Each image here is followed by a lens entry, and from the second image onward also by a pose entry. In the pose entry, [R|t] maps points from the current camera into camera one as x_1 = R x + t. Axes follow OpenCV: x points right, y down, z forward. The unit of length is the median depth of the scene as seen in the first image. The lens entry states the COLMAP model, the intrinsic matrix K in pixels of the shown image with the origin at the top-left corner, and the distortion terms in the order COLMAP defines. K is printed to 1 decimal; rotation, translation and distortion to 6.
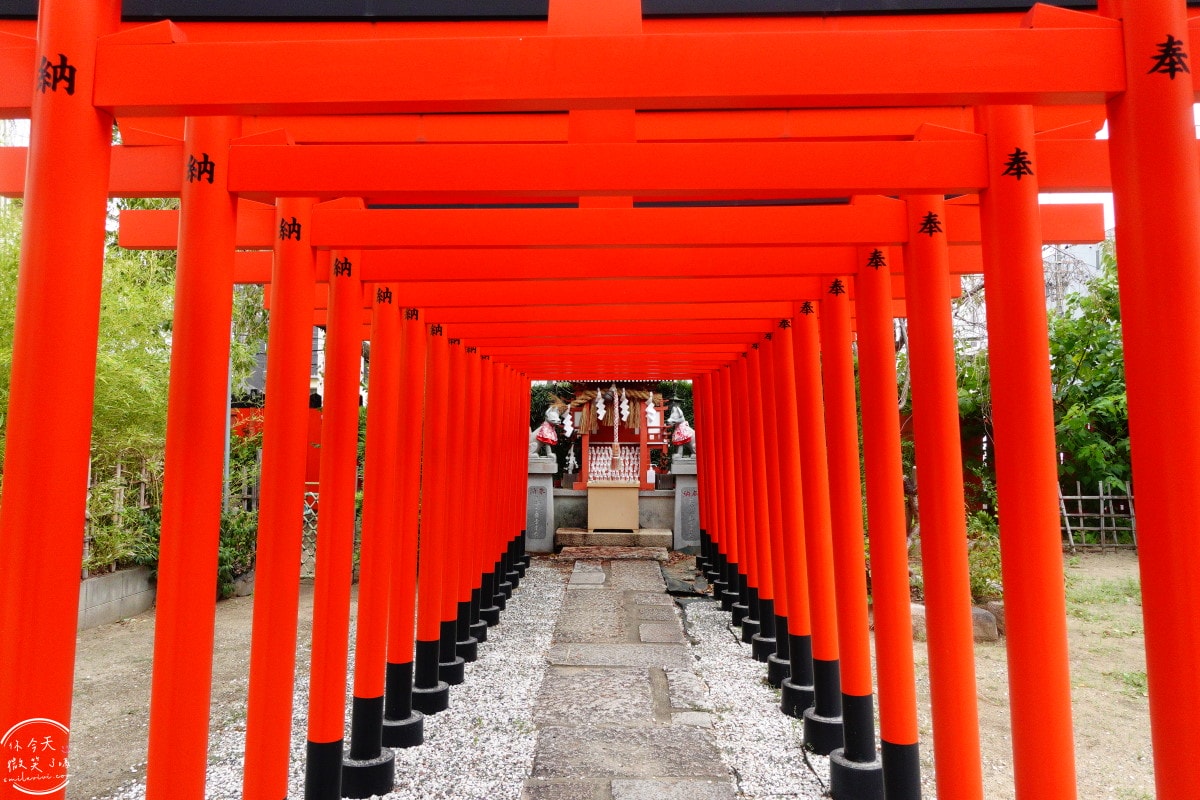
lens RADIAL K [[826.6, 0, 598.2], [0, 826.6, 404.6], [0, 0, 1]] dist [-0.001890, 0.003057]
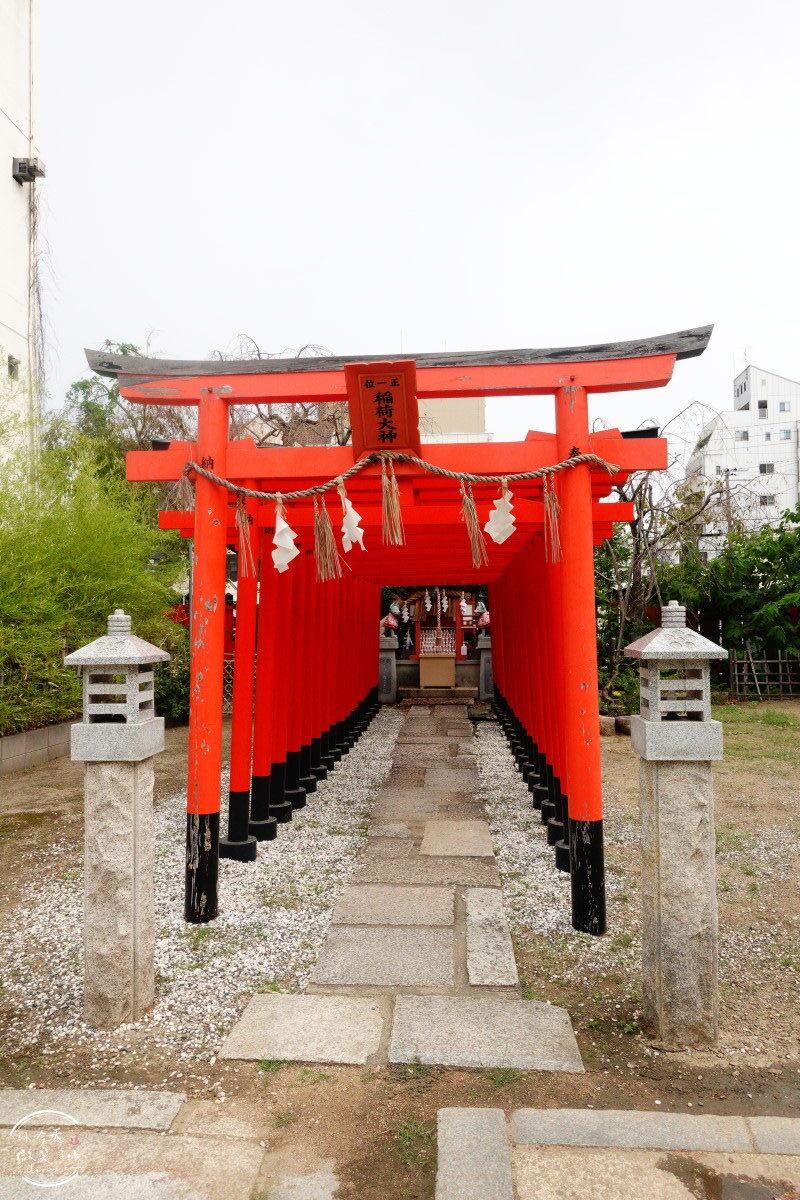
lens RADIAL K [[826.6, 0, 401.2], [0, 826.6, 599.9], [0, 0, 1]] dist [-0.001890, 0.003057]
pose [[0.999073, -0.013388, -0.040919, 0.015522], [0.013825, 0.999850, 0.010403, -0.017036], [0.040773, -0.010959, 0.999108, -0.440181]]
